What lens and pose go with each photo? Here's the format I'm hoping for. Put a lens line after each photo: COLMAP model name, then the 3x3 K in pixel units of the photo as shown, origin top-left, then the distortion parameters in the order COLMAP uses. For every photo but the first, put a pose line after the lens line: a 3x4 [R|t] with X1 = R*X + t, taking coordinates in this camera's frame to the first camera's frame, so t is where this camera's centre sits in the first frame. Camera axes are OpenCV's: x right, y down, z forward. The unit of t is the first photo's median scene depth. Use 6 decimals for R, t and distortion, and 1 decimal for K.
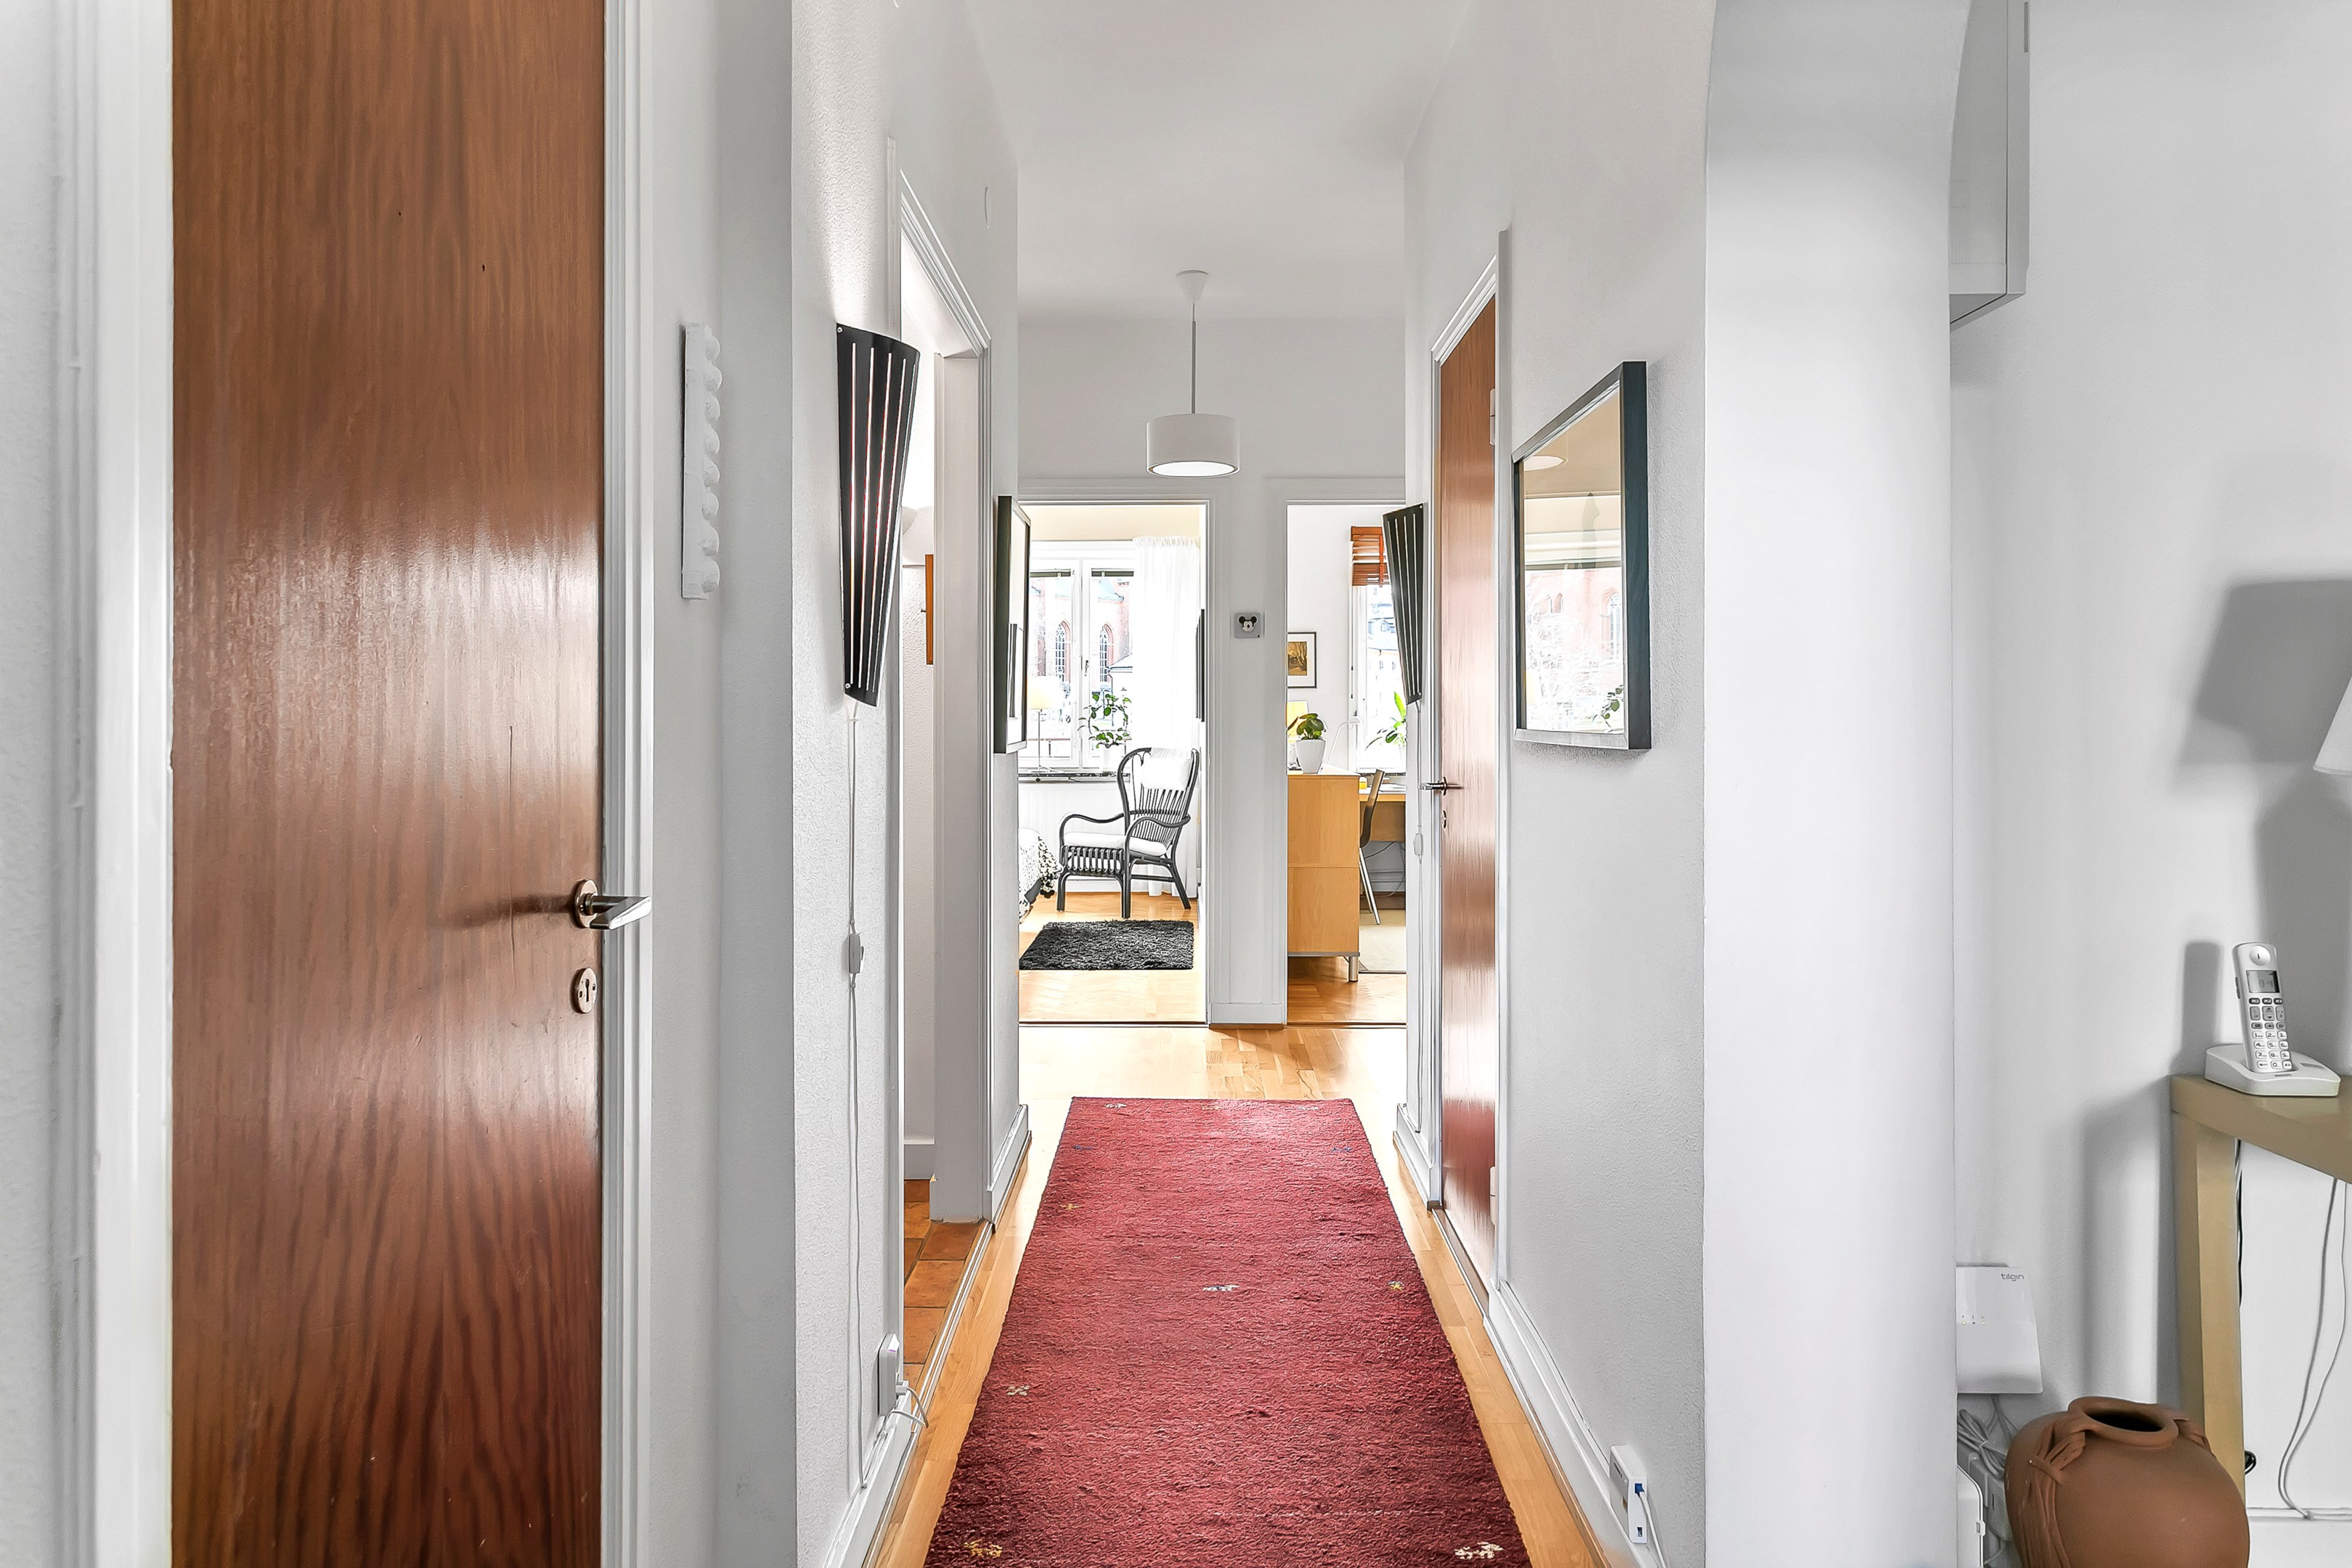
lens RADIAL K [[1485.1, 0, 1173.5], [0, 1485.1, 773.2], [0, 0, 1]] dist [-0.000548, -0.000285]
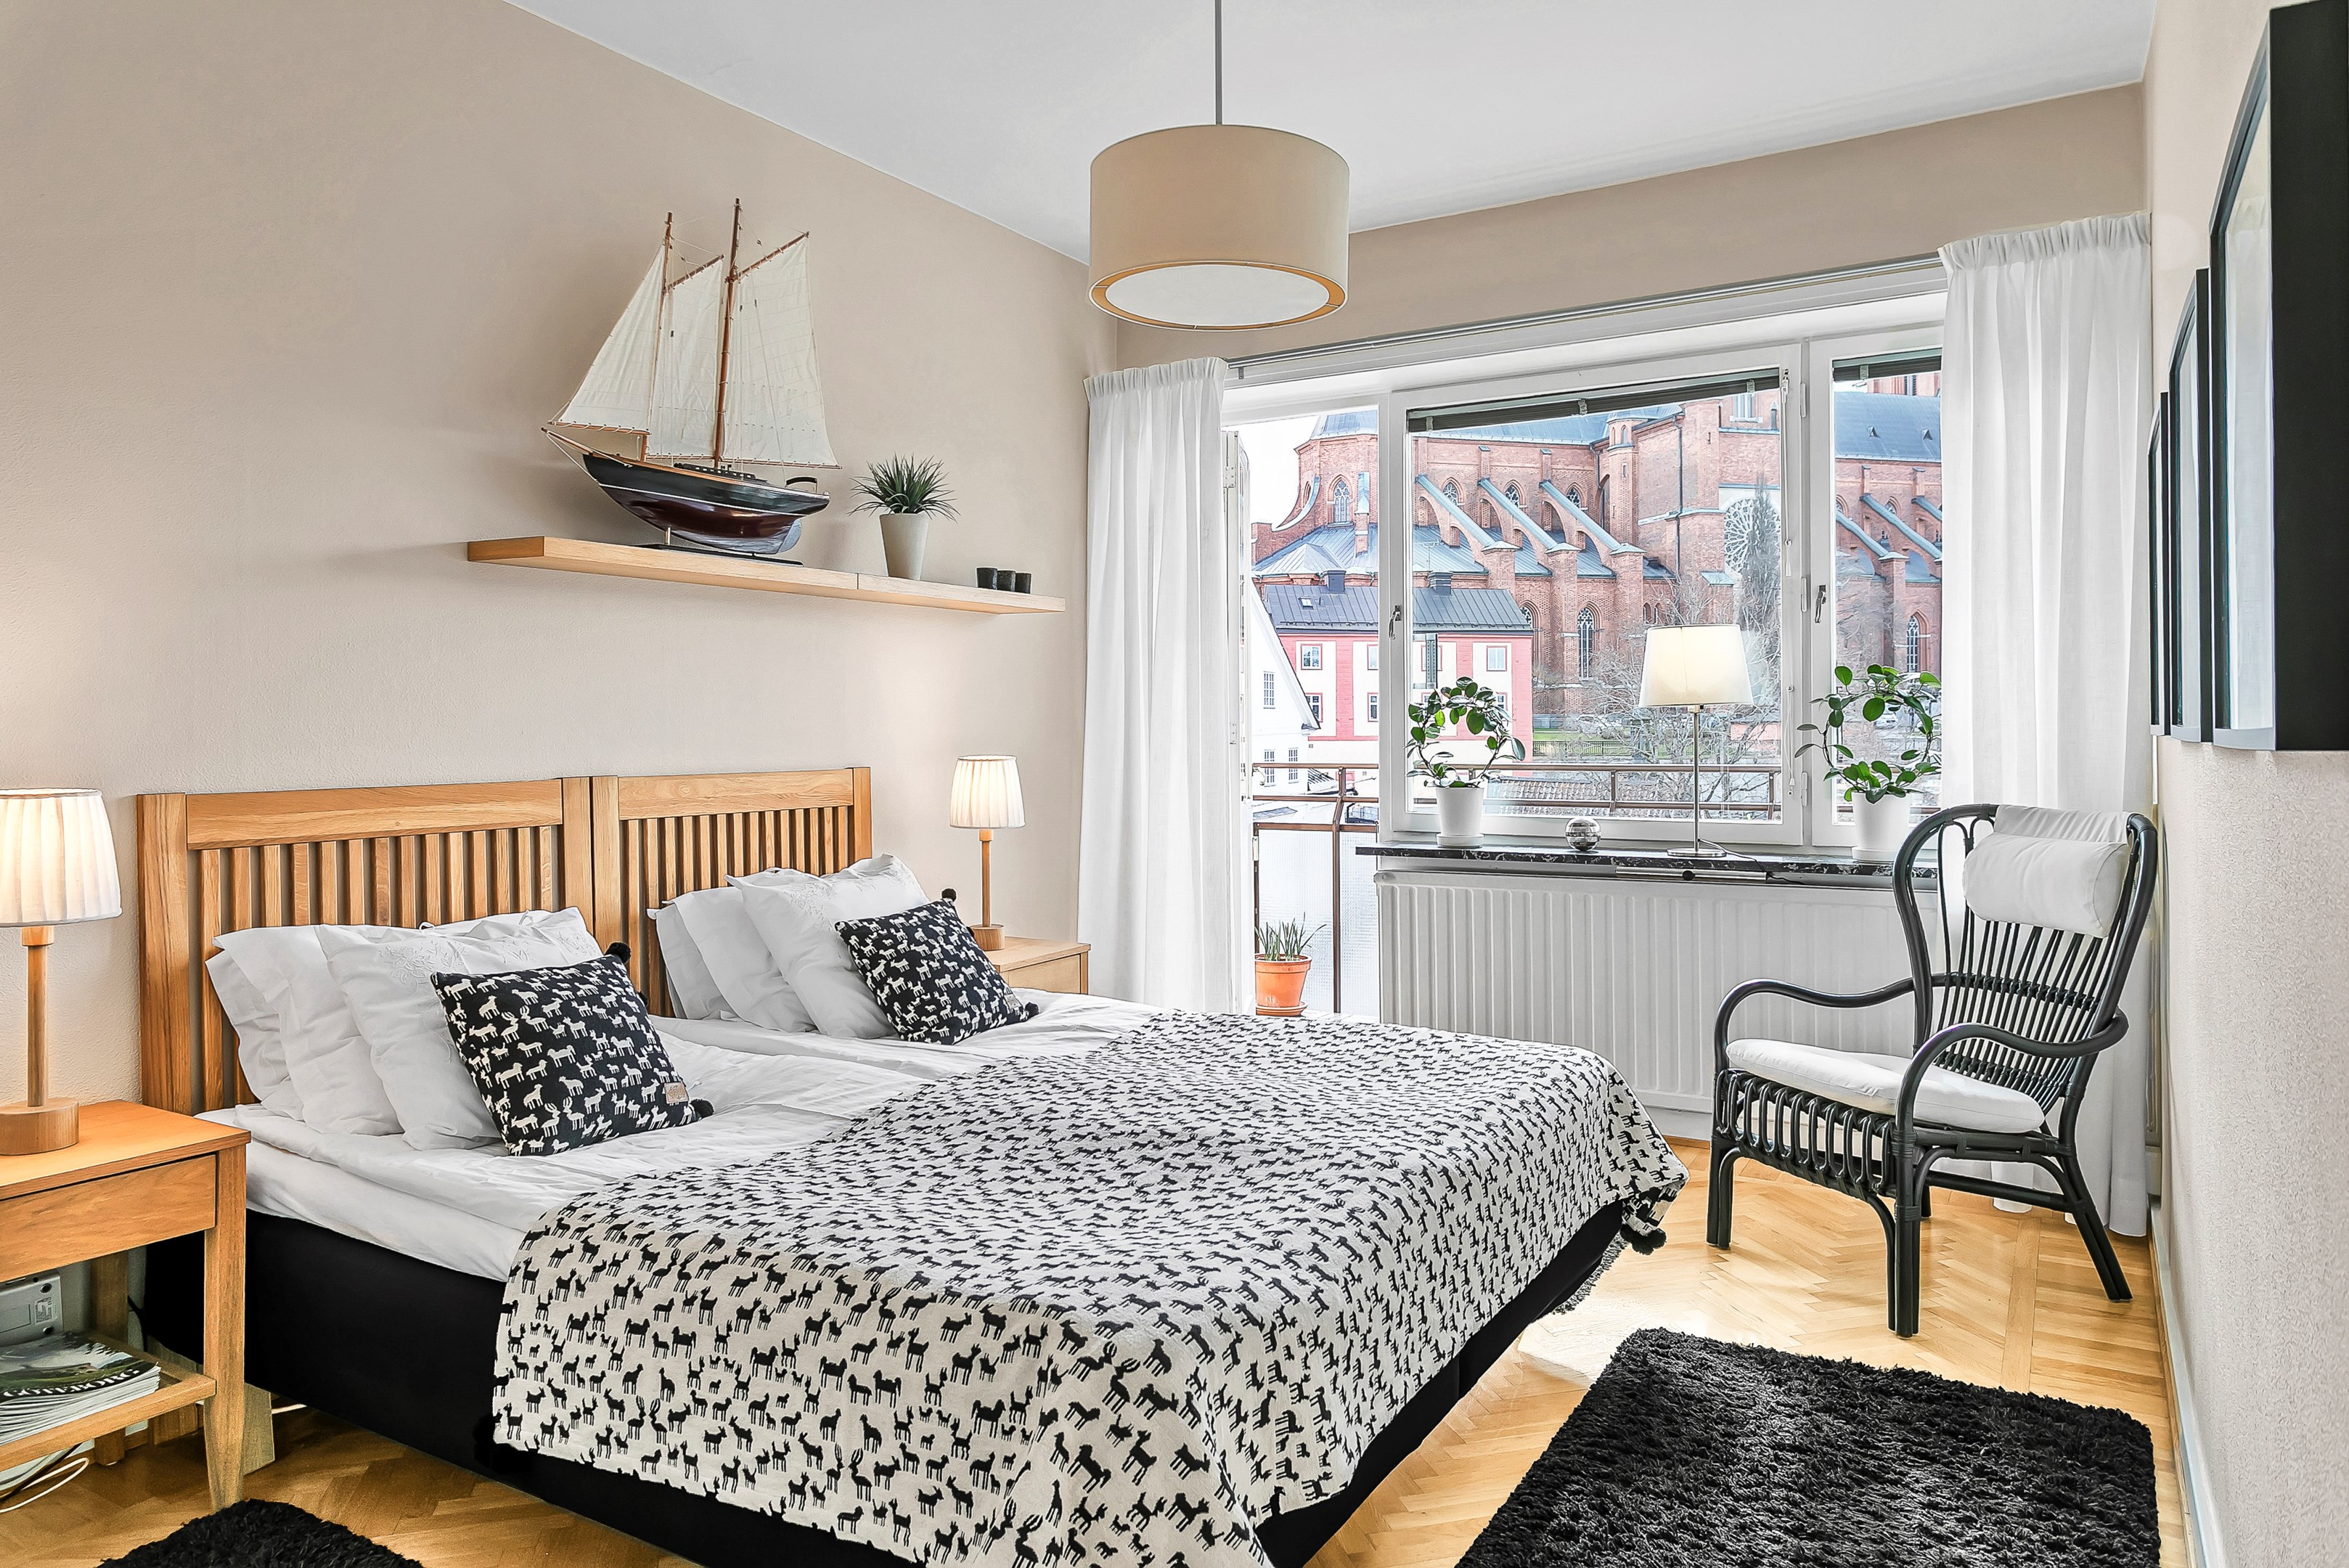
lens RADIAL K [[1483.5, 0, 1175.4], [0, 1483.5, 761.7], [0, 0, 1]] dist [-0.000548, -0.000285]
pose [[0.852694, -0.003127, -0.522401, 0.003421], [0.002347, 0.999995, -0.002155, -0.027859], [0.522405, 0.000612, 0.852697, 0.583028]]
